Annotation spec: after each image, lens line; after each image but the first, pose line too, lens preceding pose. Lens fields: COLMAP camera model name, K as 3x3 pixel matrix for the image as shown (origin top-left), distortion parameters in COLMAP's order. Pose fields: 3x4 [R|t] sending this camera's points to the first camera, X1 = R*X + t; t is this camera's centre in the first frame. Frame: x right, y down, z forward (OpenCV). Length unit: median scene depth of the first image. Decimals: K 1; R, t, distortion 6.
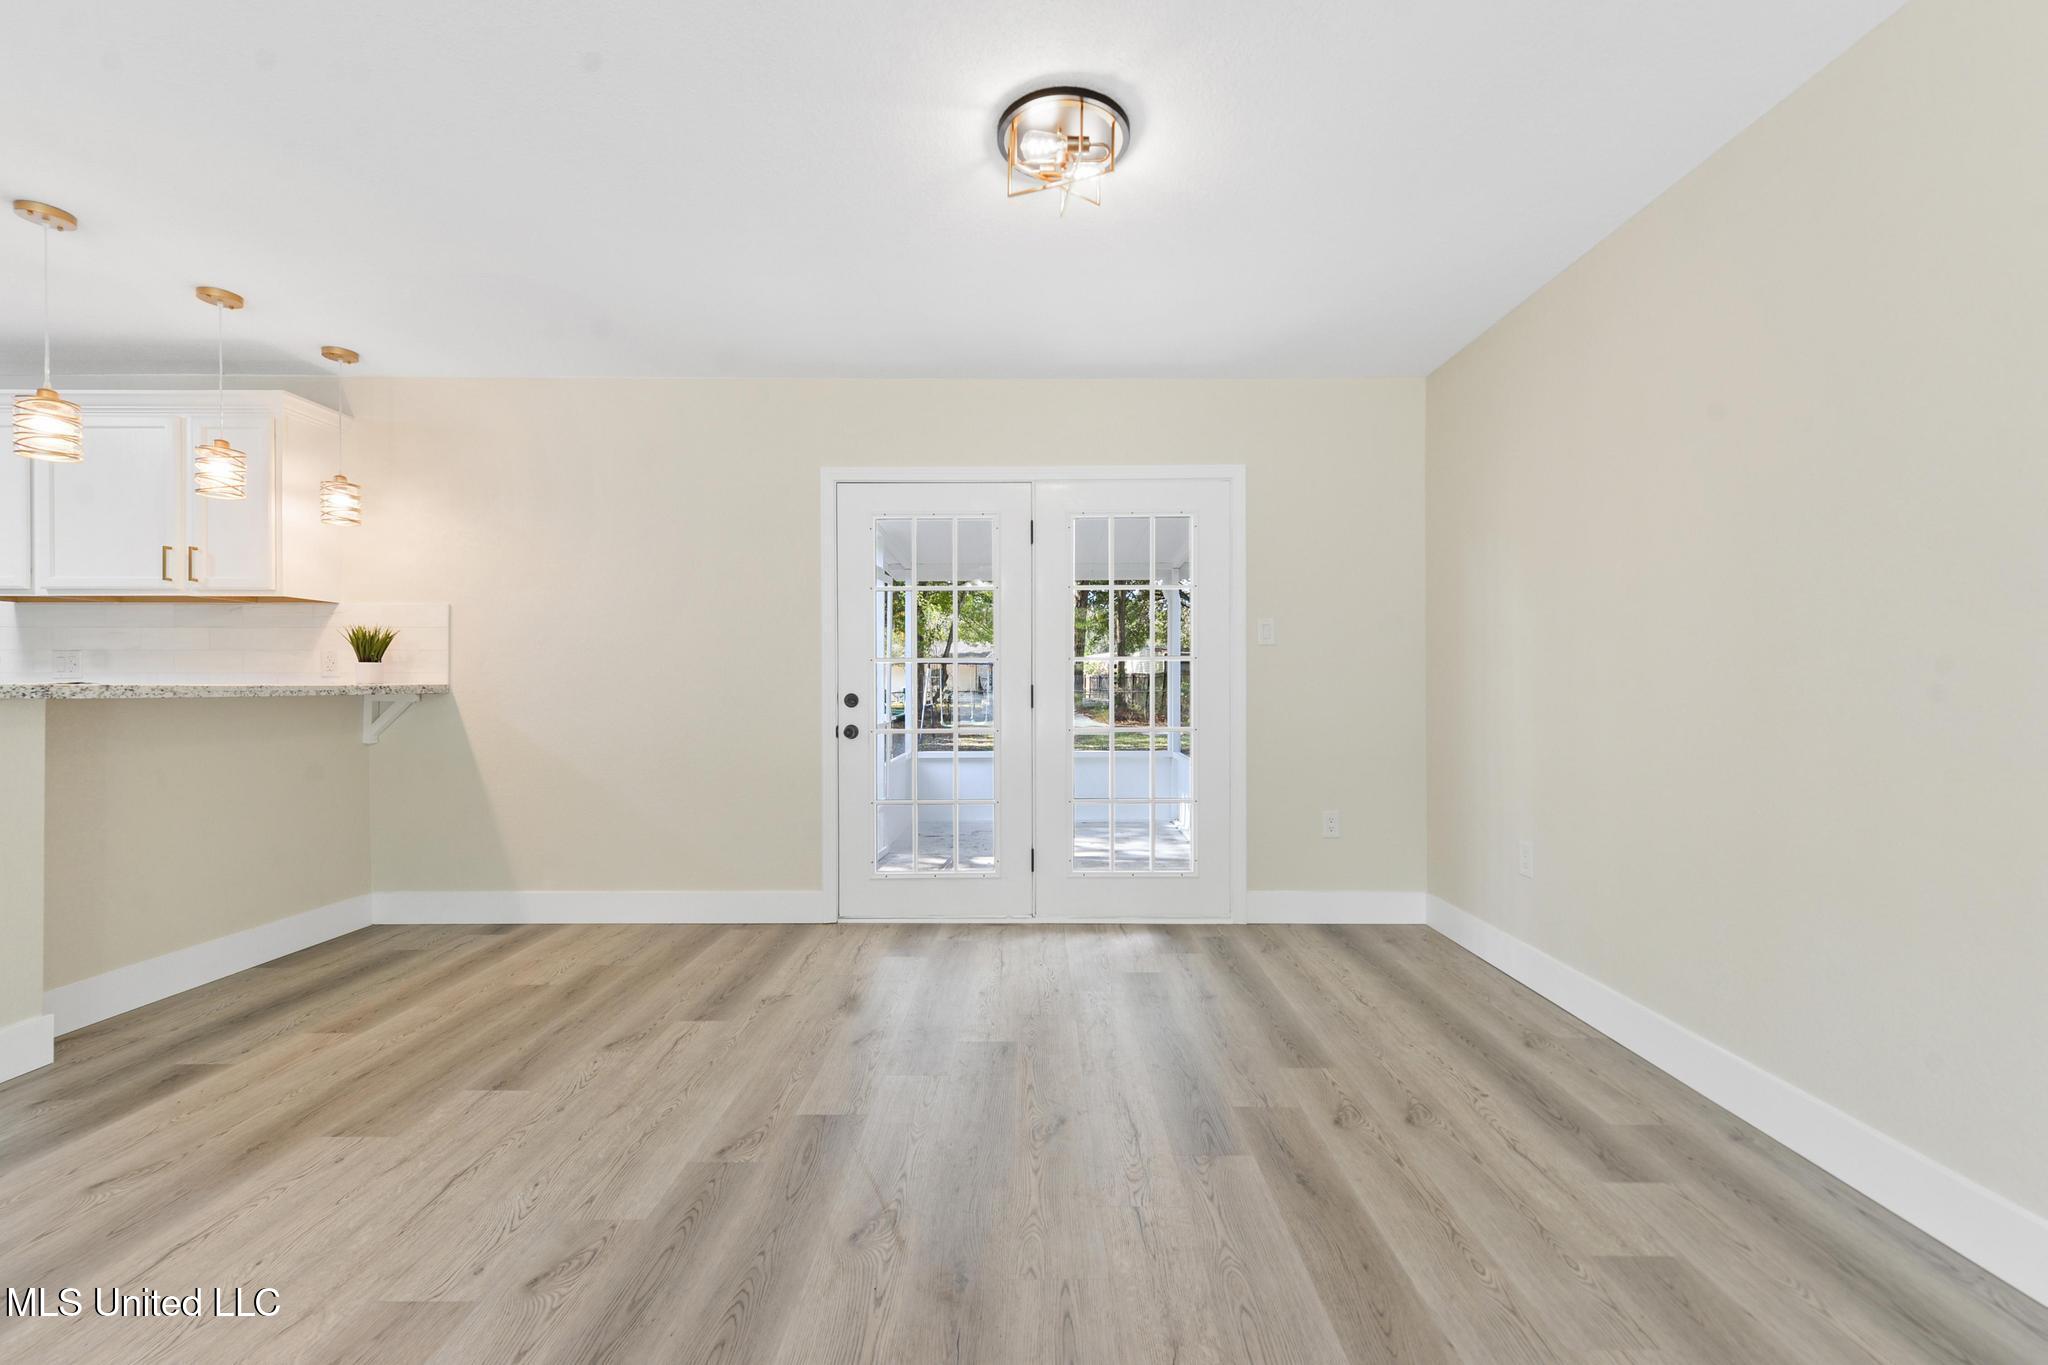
lens RADIAL K [[839.8, 0, 1029.1], [0, 839.8, 685.9], [0, 0, 1]] dist [0.008363, -0.000125]
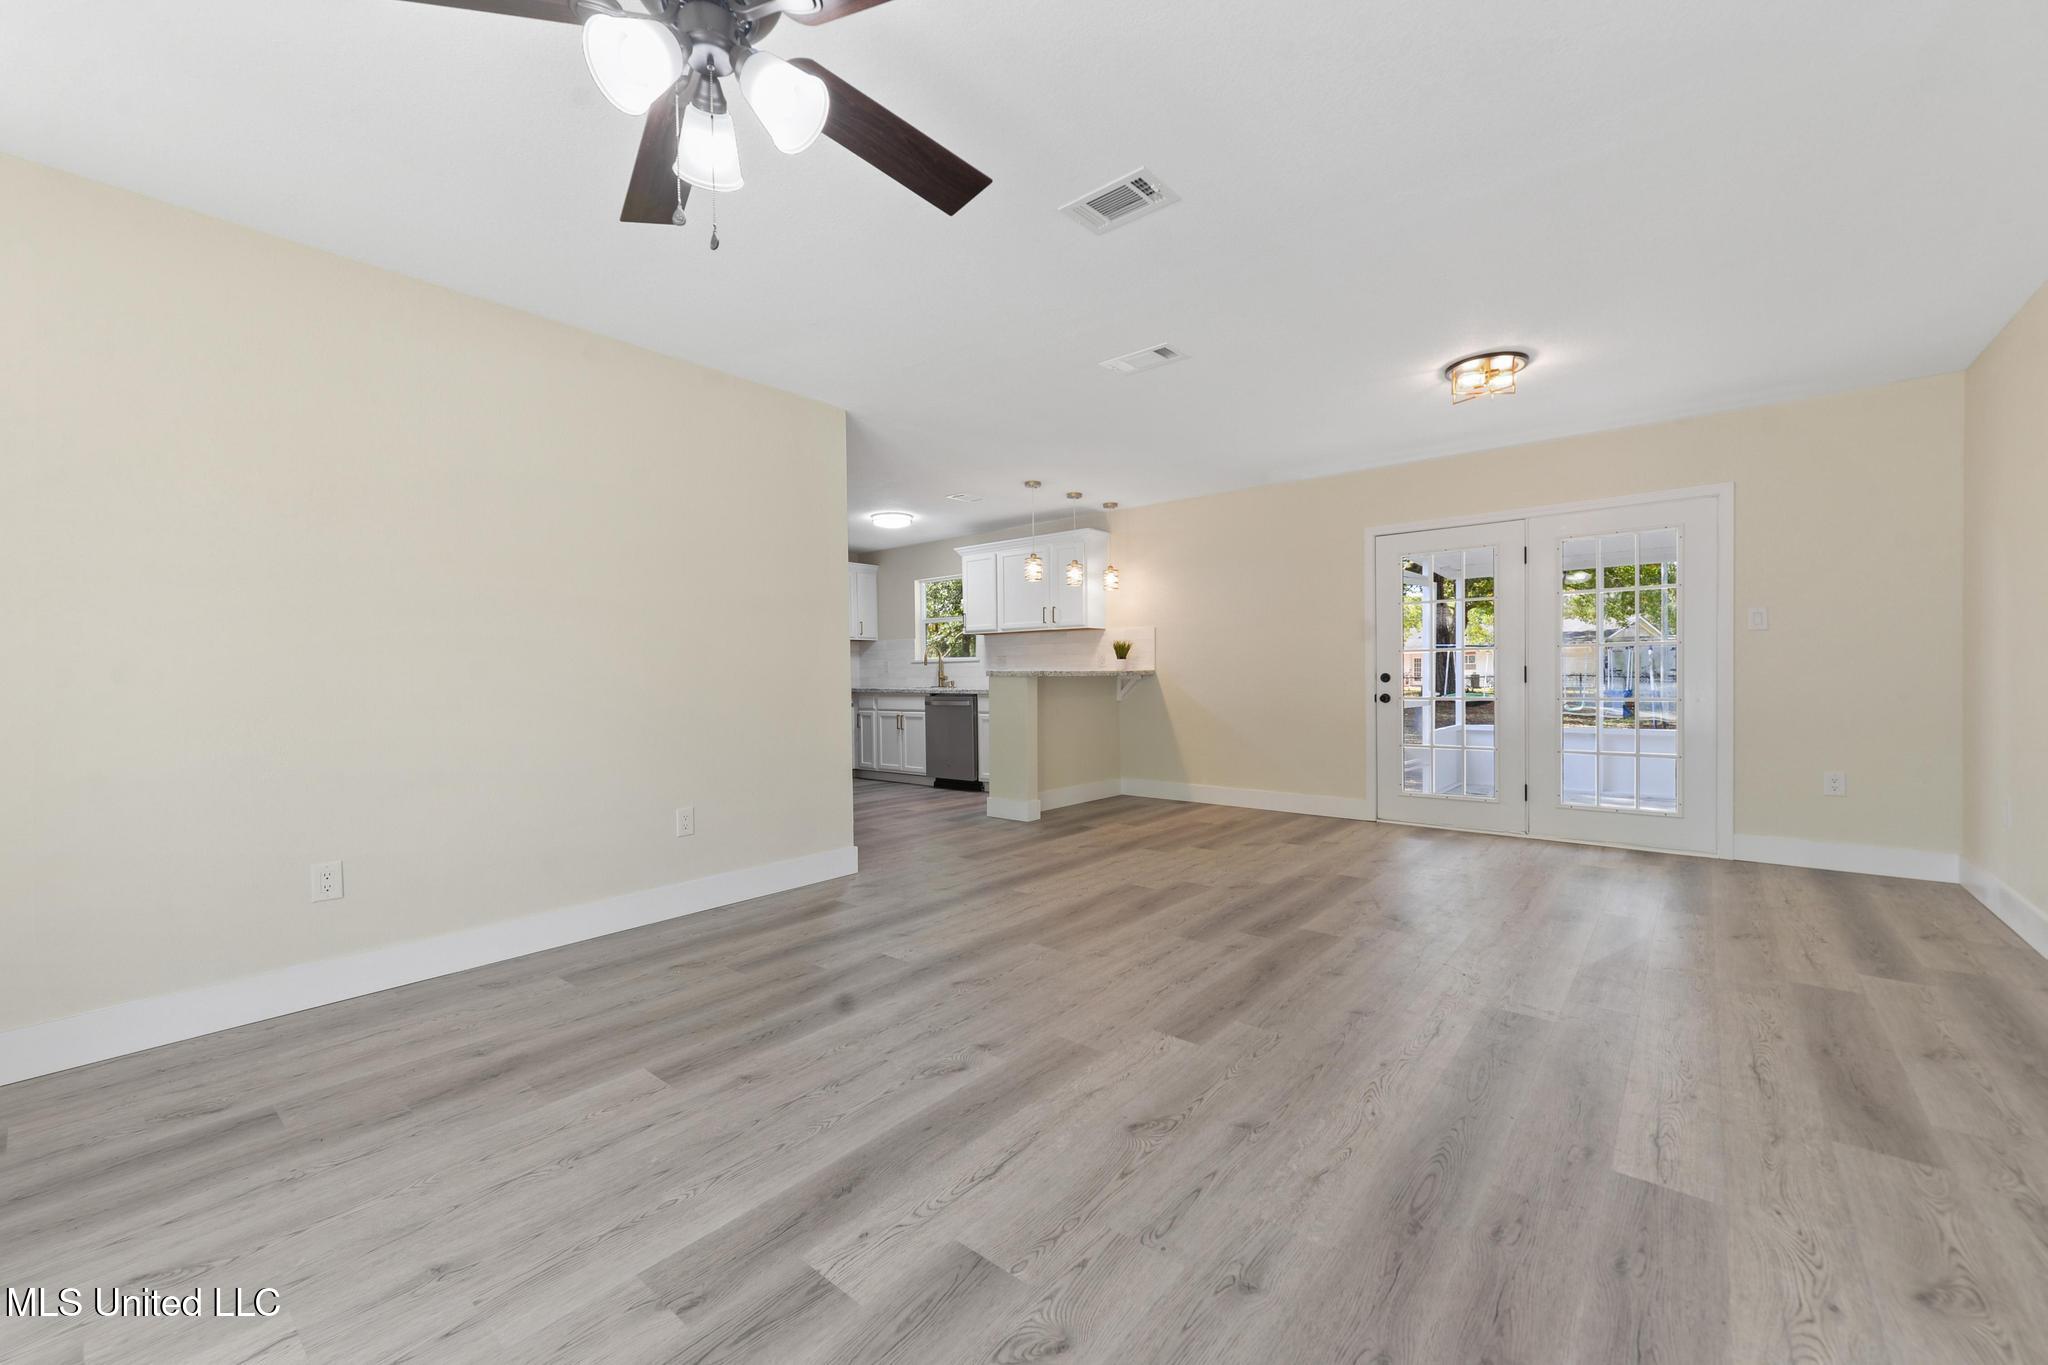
lens RADIAL K [[803.8, 0, 1008.8], [0, 803.8, 688.0], [0, 0, 1]] dist [0.009119, -0.000102]
pose [[0.764478, 0.004302, -0.644635, 0.300526], [0.008083, 0.999835, 0.016258, 0.008866], [0.644599, -0.017639, 0.764317, -0.808171]]
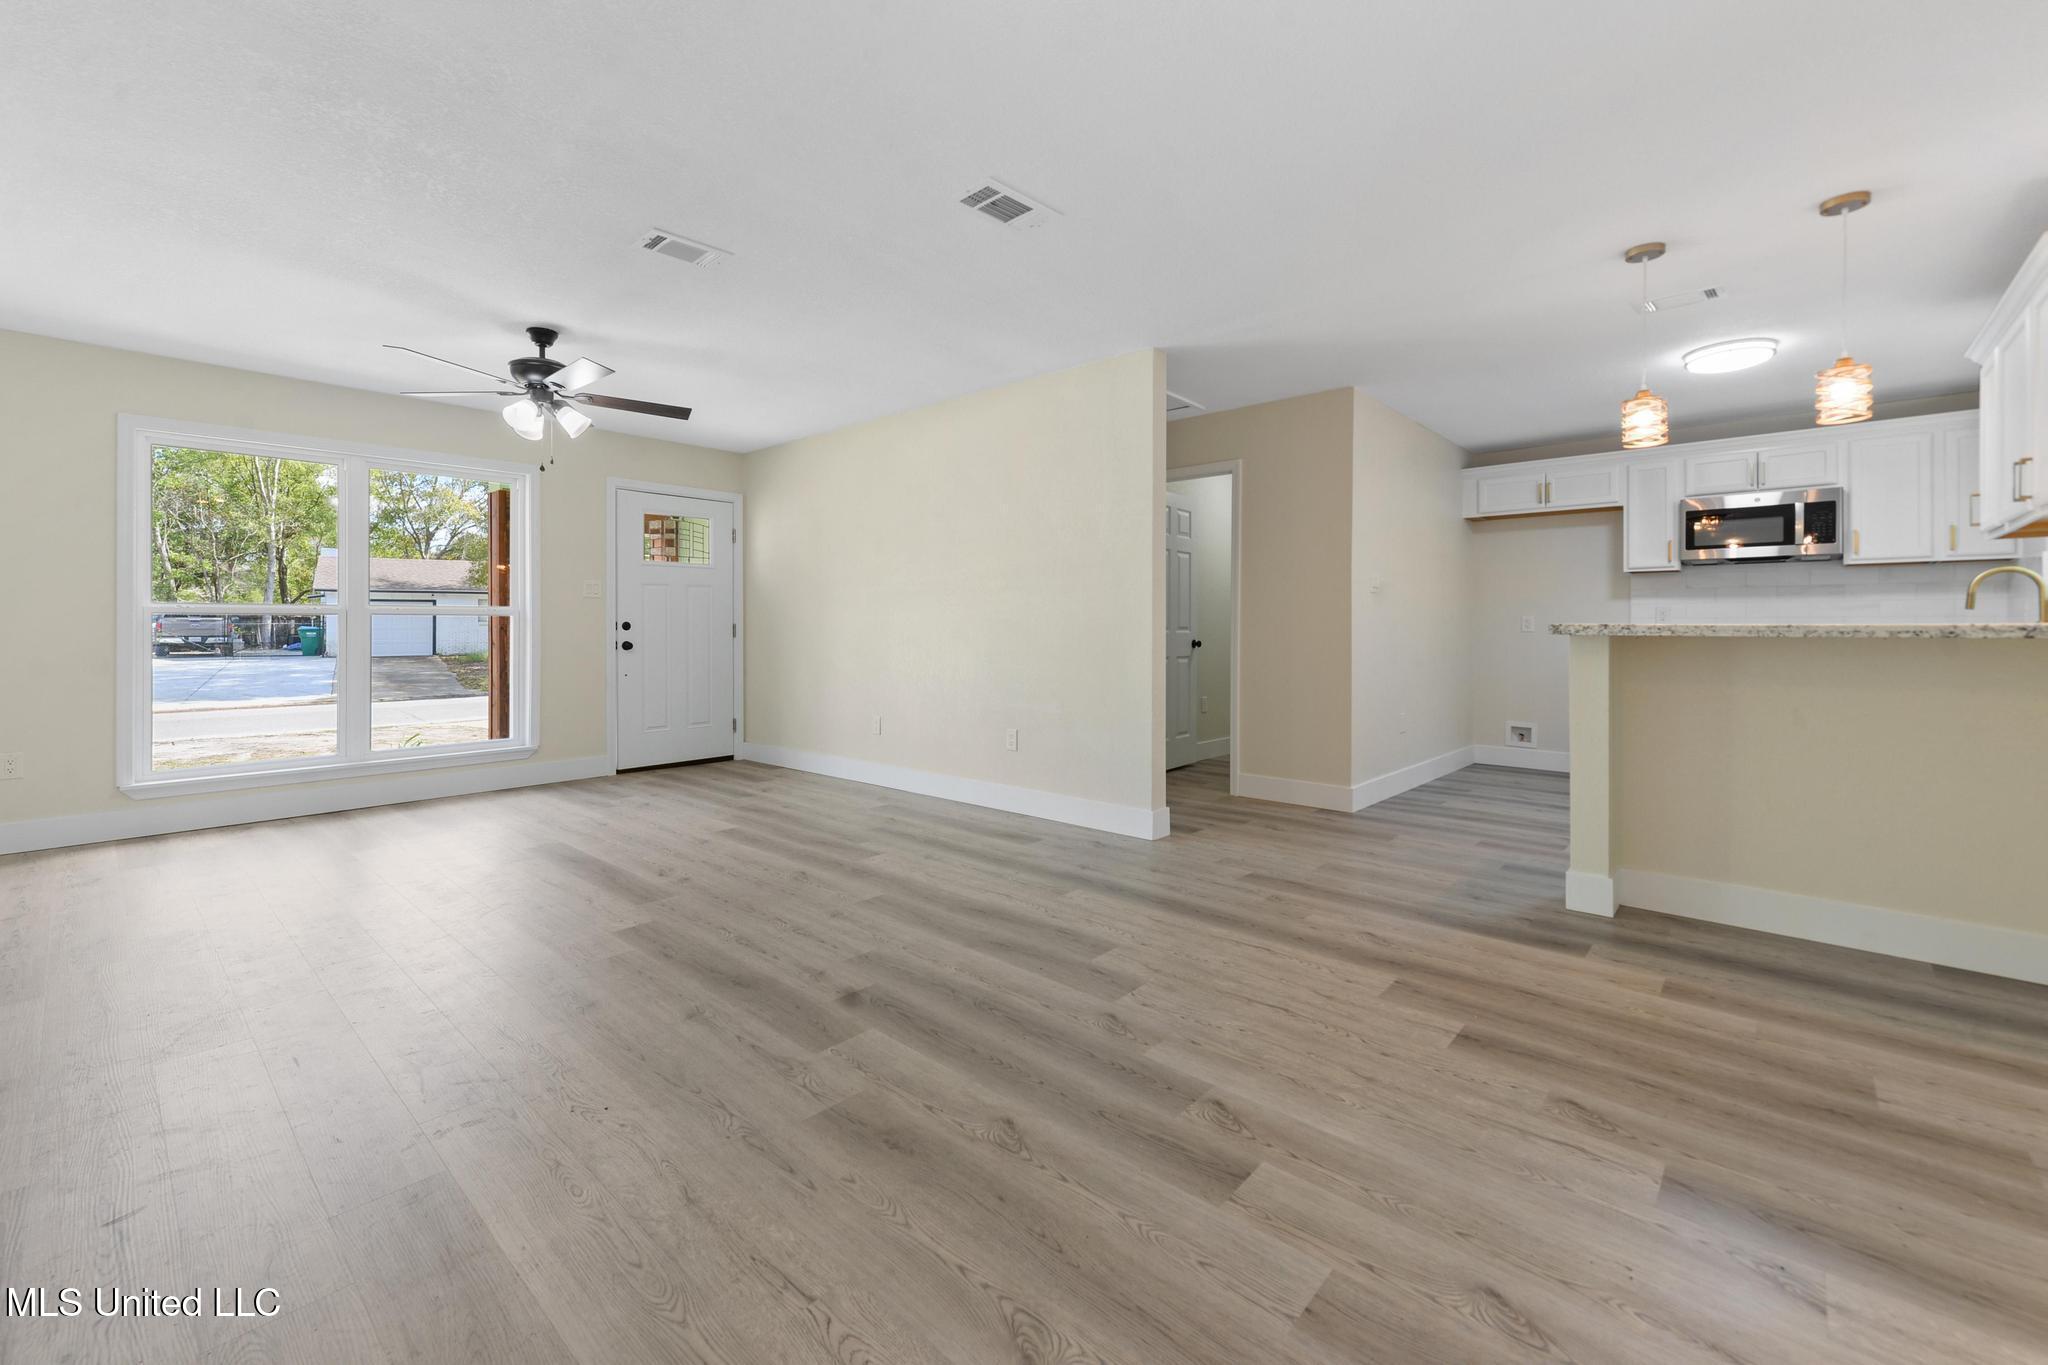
lens RADIAL K [[847.7, 0, 1019.2], [0, 847.7, 624.4], [0, 0, 1]] dist [0.009973, 0.000030]
pose [[-0.667500, -0.001879, -0.744607, 0.376701], [-0.002075, 0.999998, -0.000663, 0.000831], [0.744607, 0.001102, -0.667502, 1.073605]]
